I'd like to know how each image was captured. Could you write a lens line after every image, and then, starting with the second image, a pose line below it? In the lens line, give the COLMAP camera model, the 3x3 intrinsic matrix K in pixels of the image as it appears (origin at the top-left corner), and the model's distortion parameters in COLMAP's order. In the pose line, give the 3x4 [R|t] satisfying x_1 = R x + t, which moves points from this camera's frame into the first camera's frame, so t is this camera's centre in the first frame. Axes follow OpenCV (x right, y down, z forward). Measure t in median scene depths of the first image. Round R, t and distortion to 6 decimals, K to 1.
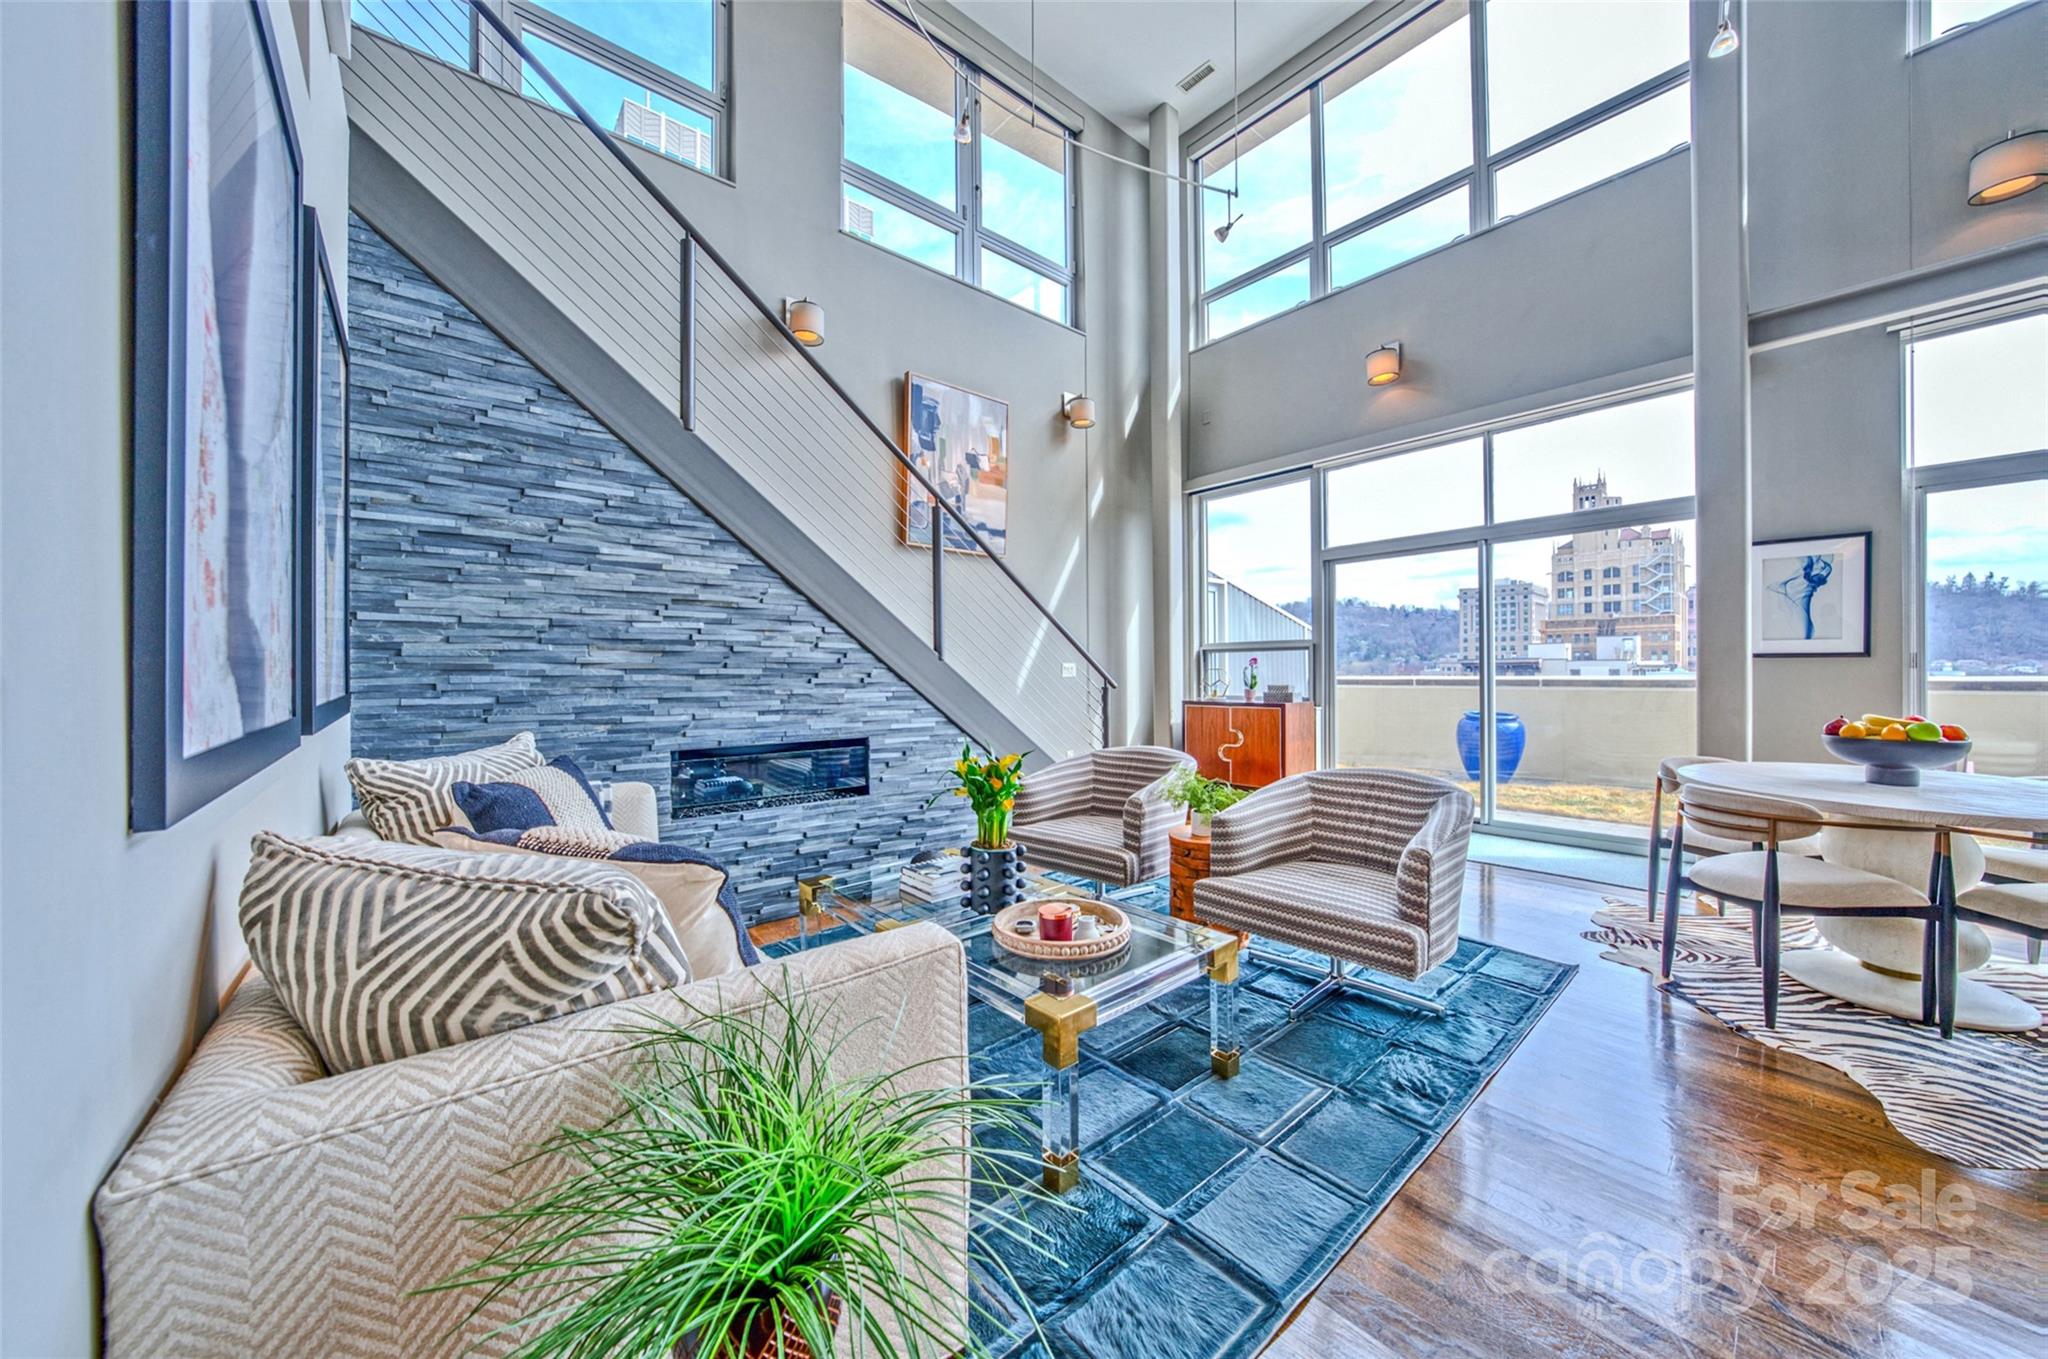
lens RADIAL K [[707.7, 0, 1026.3], [0, 707.7, 675.3], [0, 0, 1]] dist [-0.029693, 0.007007]
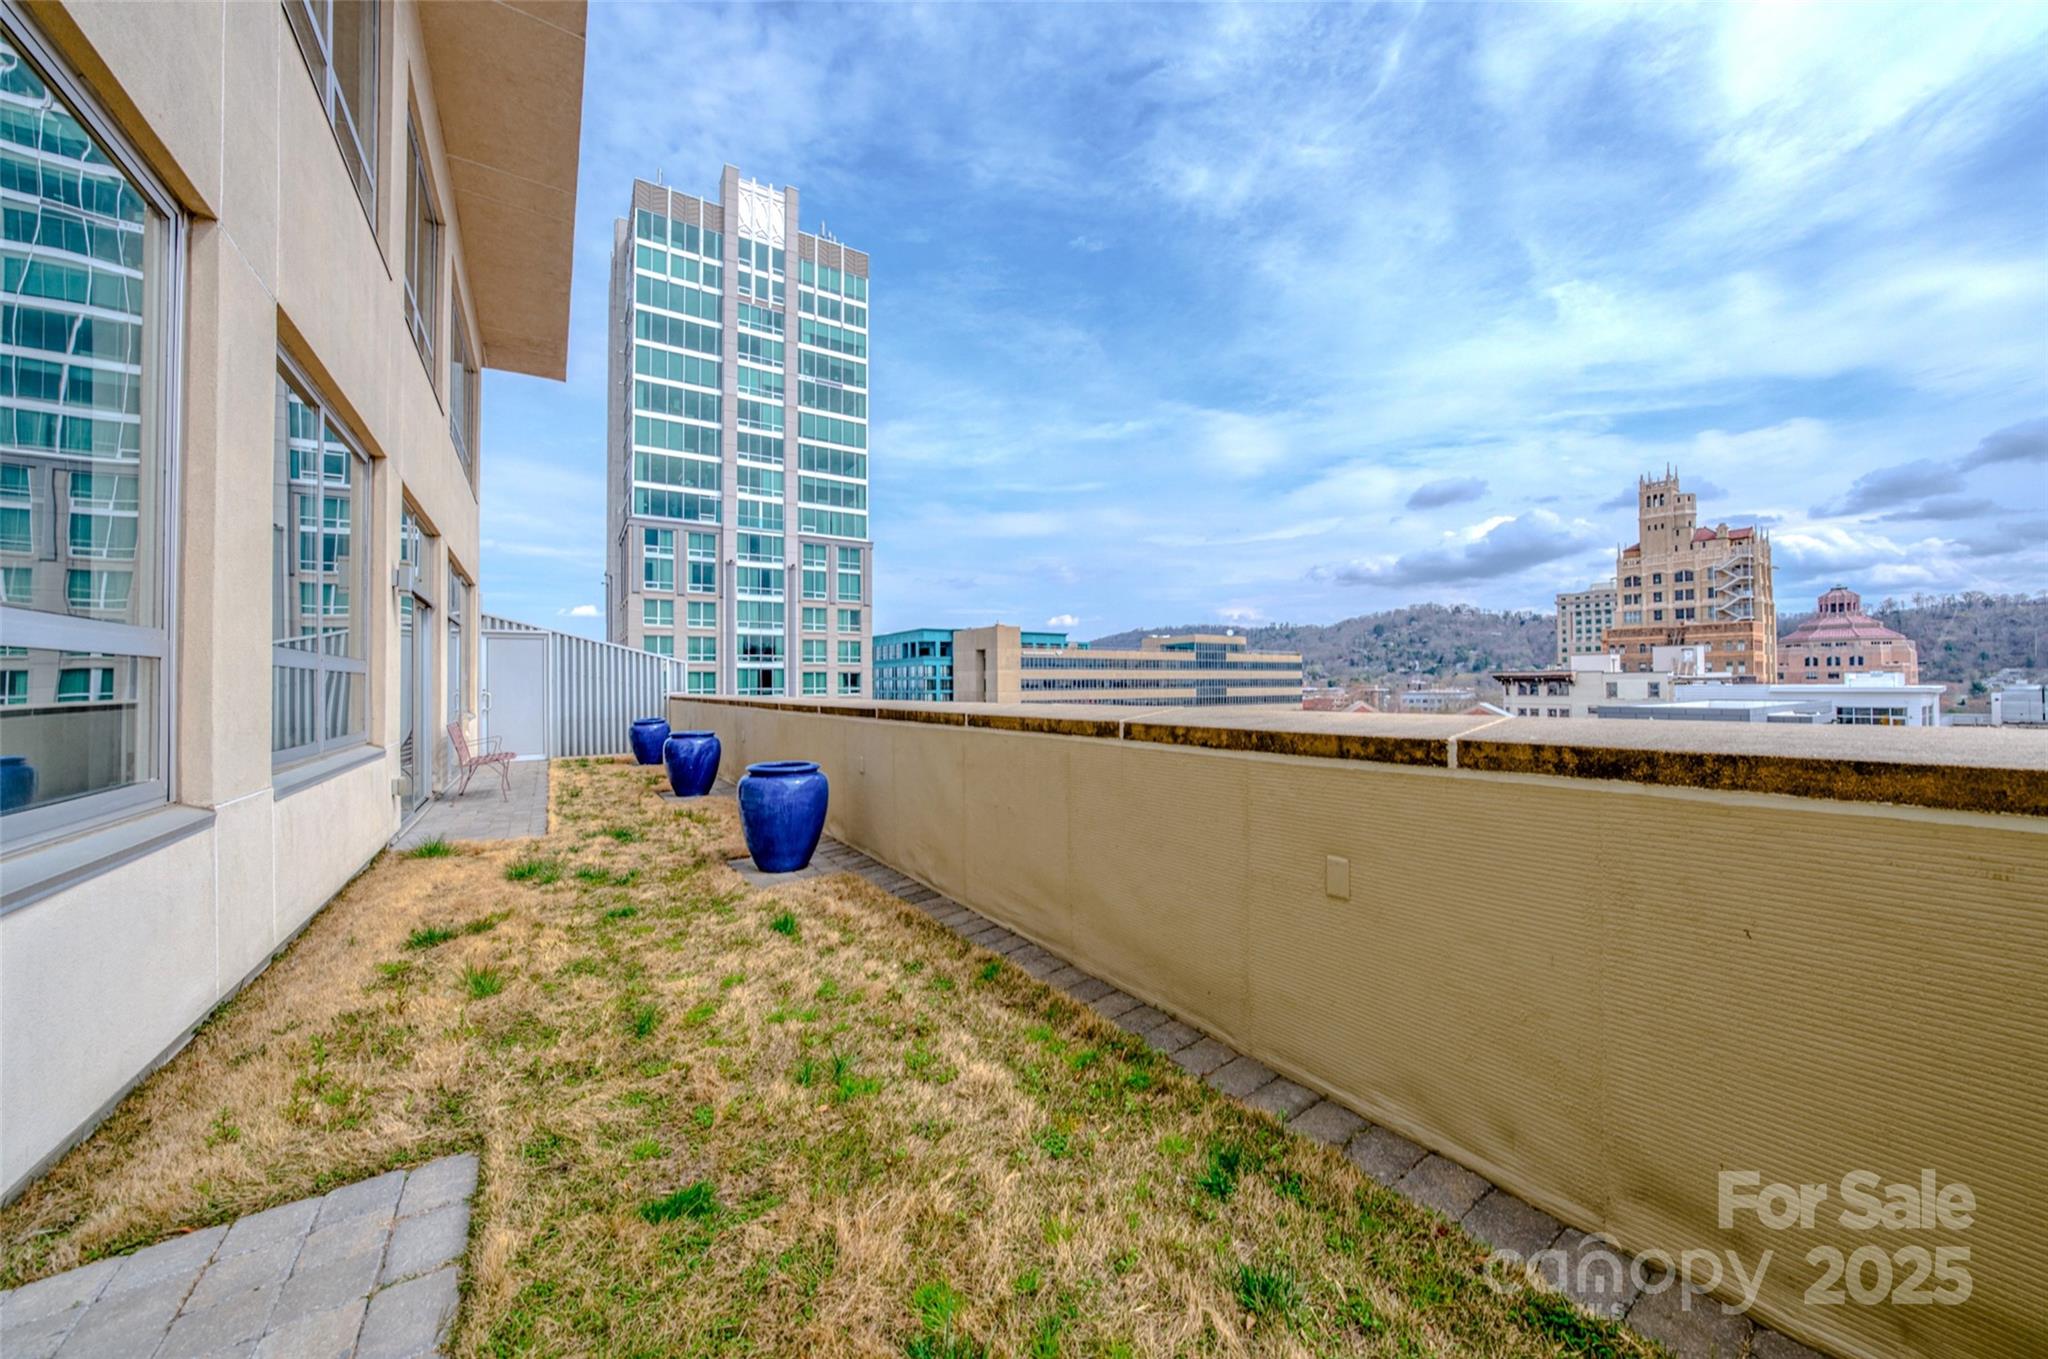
lens RADIAL K [[717.1, 0, 1026.9], [0, 717.1, 674.8], [0, 0, 1]] dist [-0.027107, 0.005435]
pose [[0.993407, -0.001926, -0.114623, 3.922986], [-0.000172, 0.999833, -0.018288, -0.047049], [0.114639, 0.018187, 0.993241, -0.759082]]
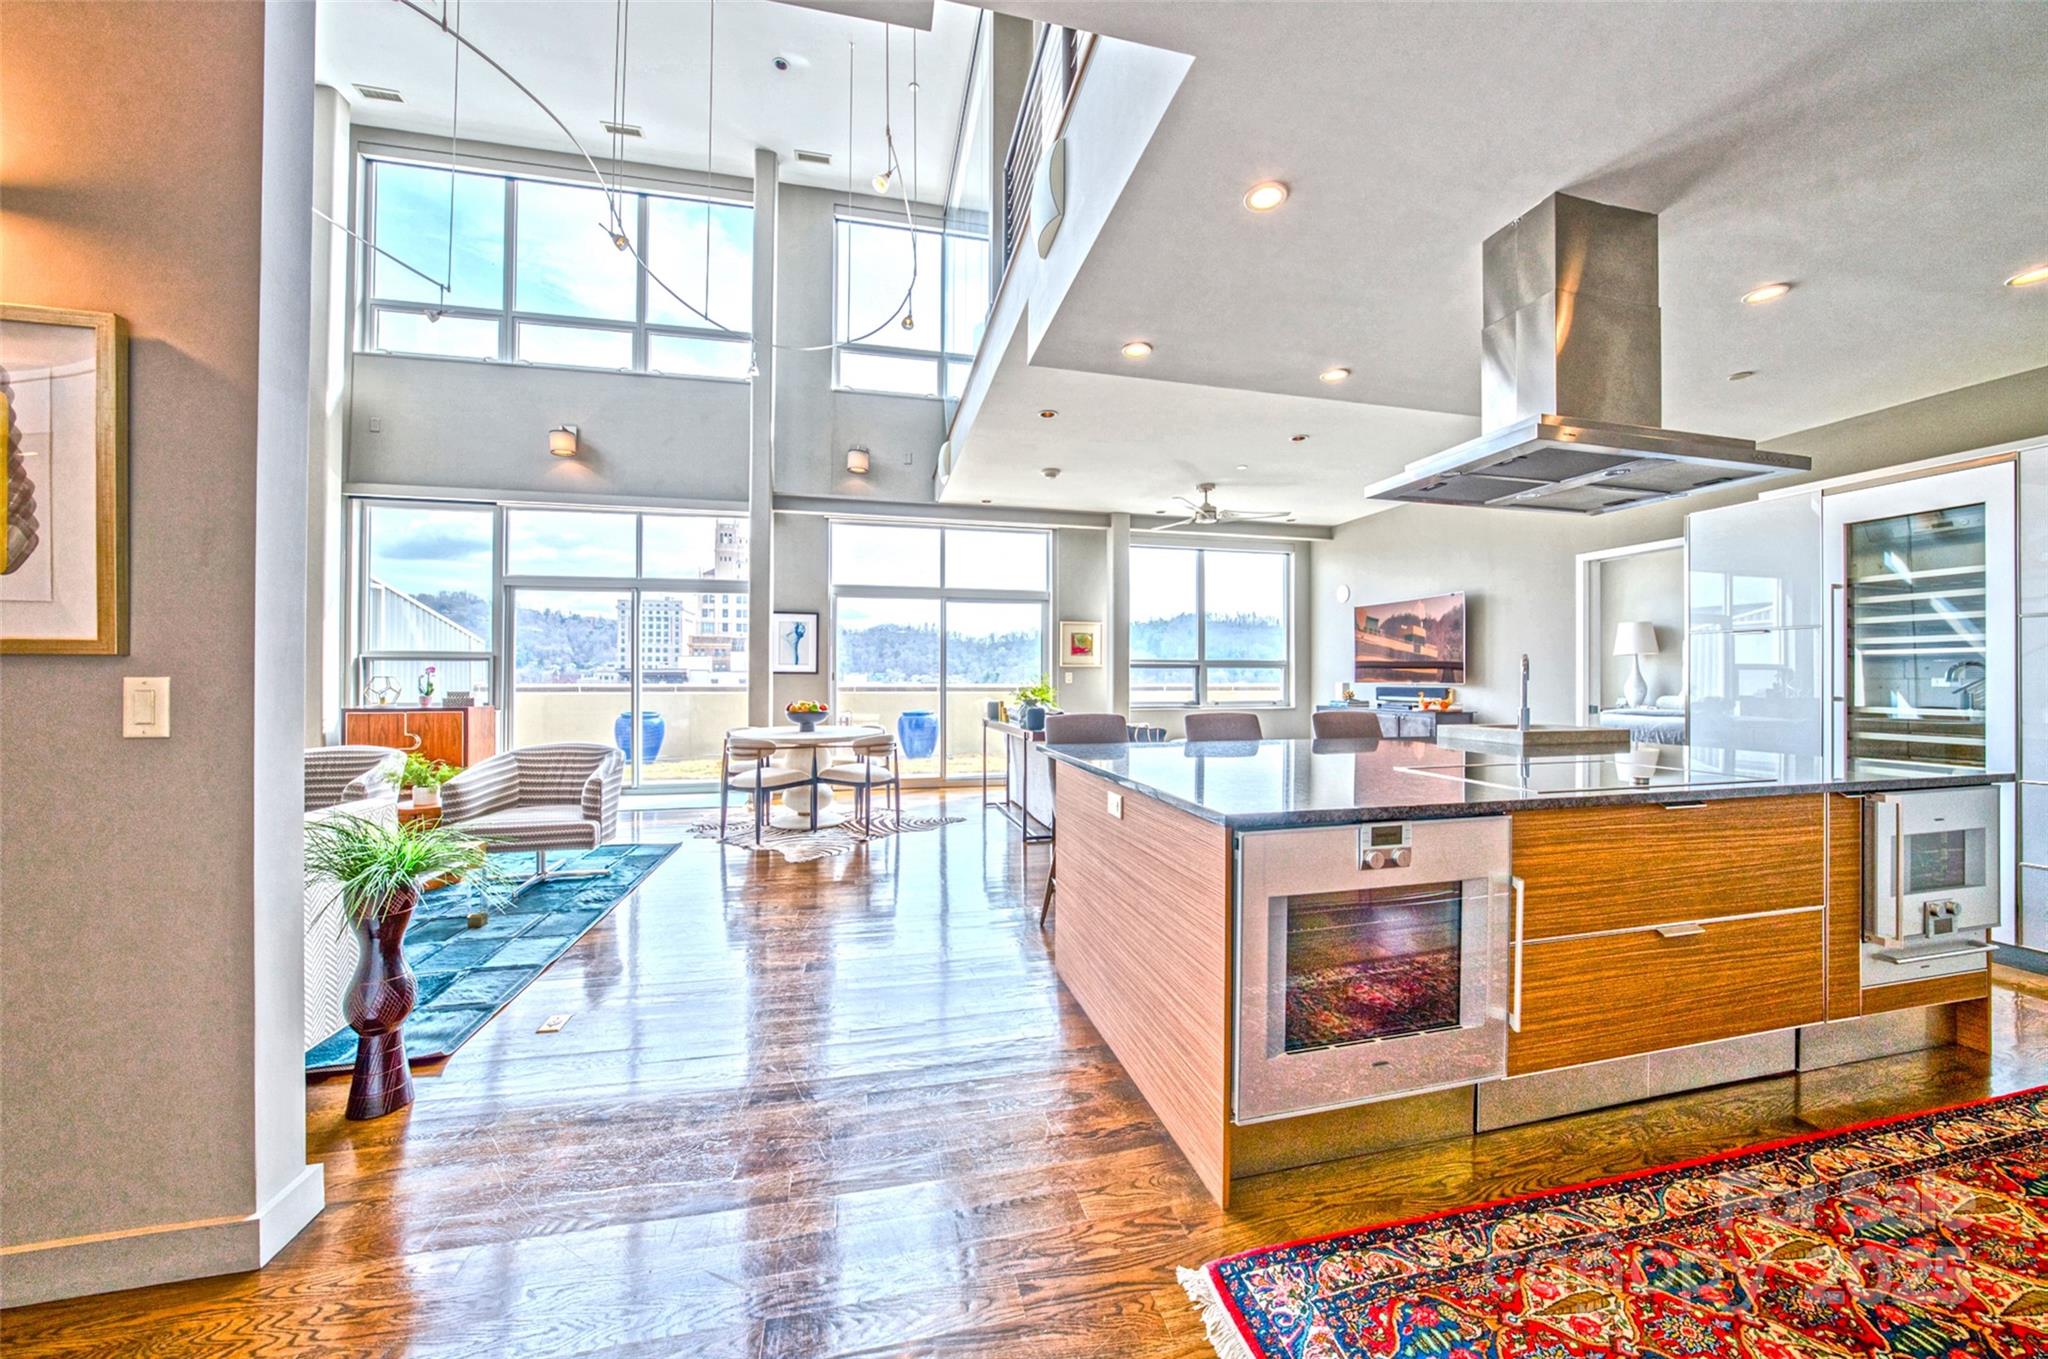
lens RADIAL K [[707.7, 0, 1026.3], [0, 707.7, 675.3], [0, 0, 1]] dist [-0.029693, 0.007007]
pose [[0.468960, 0.012951, 0.883124, -0.321562], [-0.001807, 0.999904, -0.013704, 0.002665], [-0.883217, 0.004831, 0.468939, -0.517311]]
